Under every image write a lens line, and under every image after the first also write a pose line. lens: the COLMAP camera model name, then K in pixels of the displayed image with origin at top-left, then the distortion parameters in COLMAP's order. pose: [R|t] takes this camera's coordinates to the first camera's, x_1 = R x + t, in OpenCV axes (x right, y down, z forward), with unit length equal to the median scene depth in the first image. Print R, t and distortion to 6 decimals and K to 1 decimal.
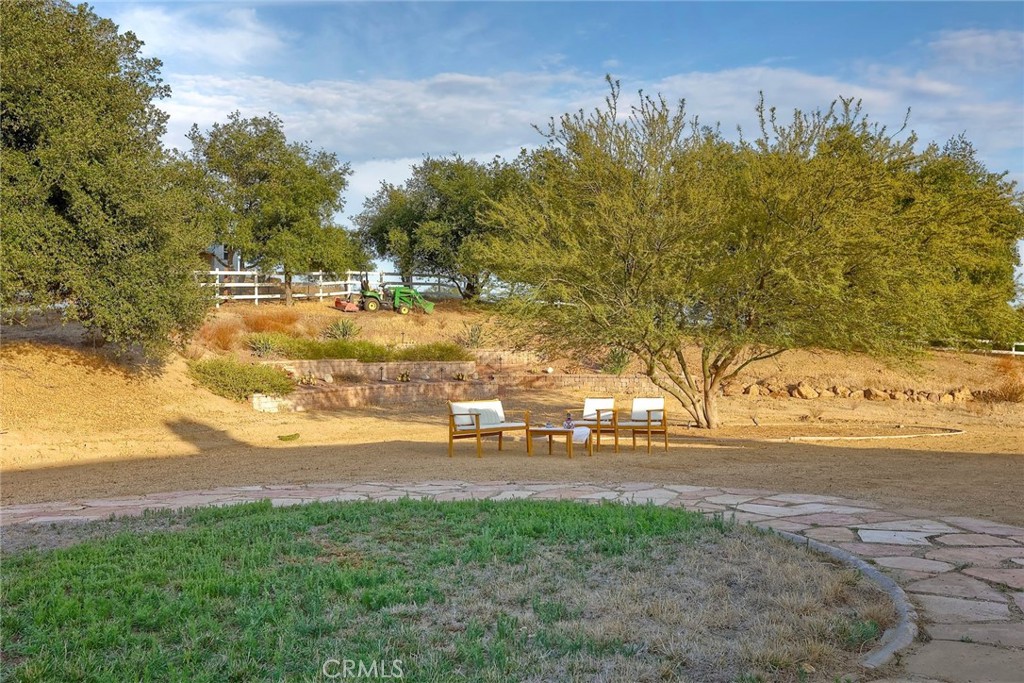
lens RADIAL K [[995.1, 0, 512.0], [0, 995.1, 341.5], [0, 0, 1]] dist [-0.000444, -0.000306]
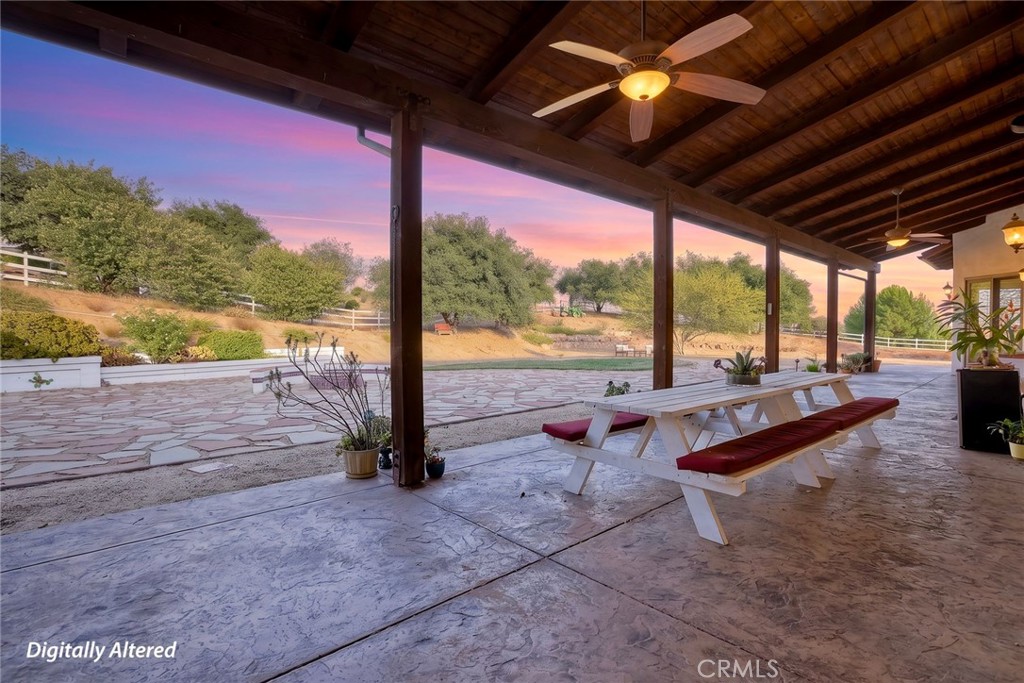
lens RADIAL K [[488.7, 0, 518.7], [0, 488.7, 335.6], [0, 0, 1]] dist [-0.003605, 0.000735]
pose [[0.985973, 0.011198, -0.166529, -0.041483], [-0.008039, 0.999775, 0.019630, -0.003486], [0.166711, -0.018016, 0.985841, -0.387208]]
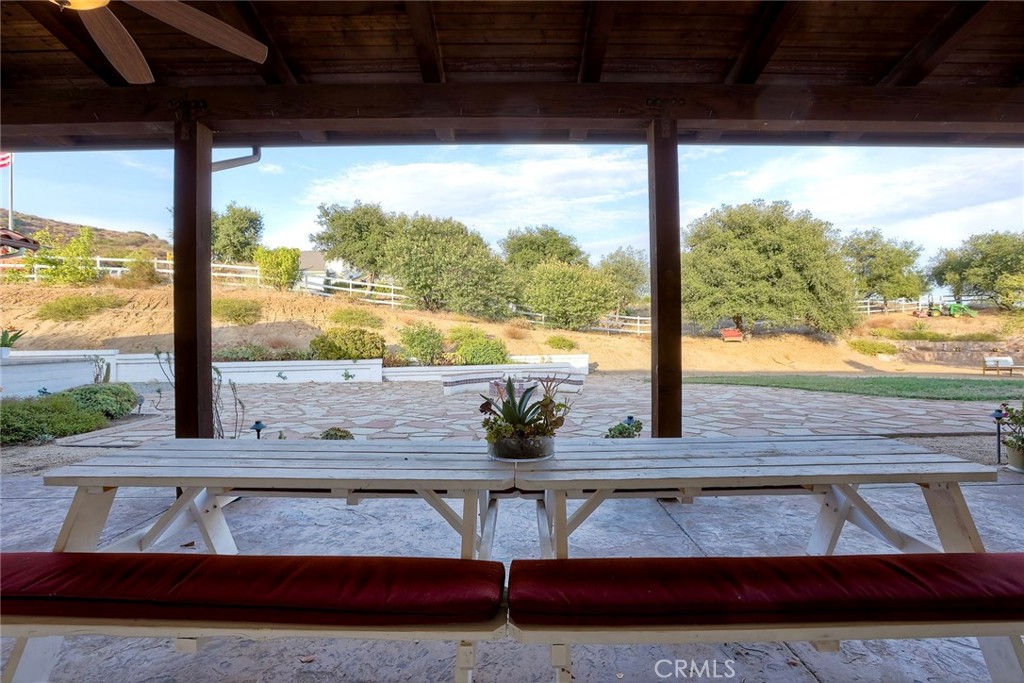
lens RADIAL K [[488.7, 0, 518.7], [0, 488.7, 335.6], [0, 0, 1]] dist [-0.003605, 0.000735]
pose [[0.670702, 0.002637, -0.741723, 0.028235], [0.005244, 0.999952, 0.008298, -0.004695], [0.741709, -0.009455, 0.670655, -0.315652]]
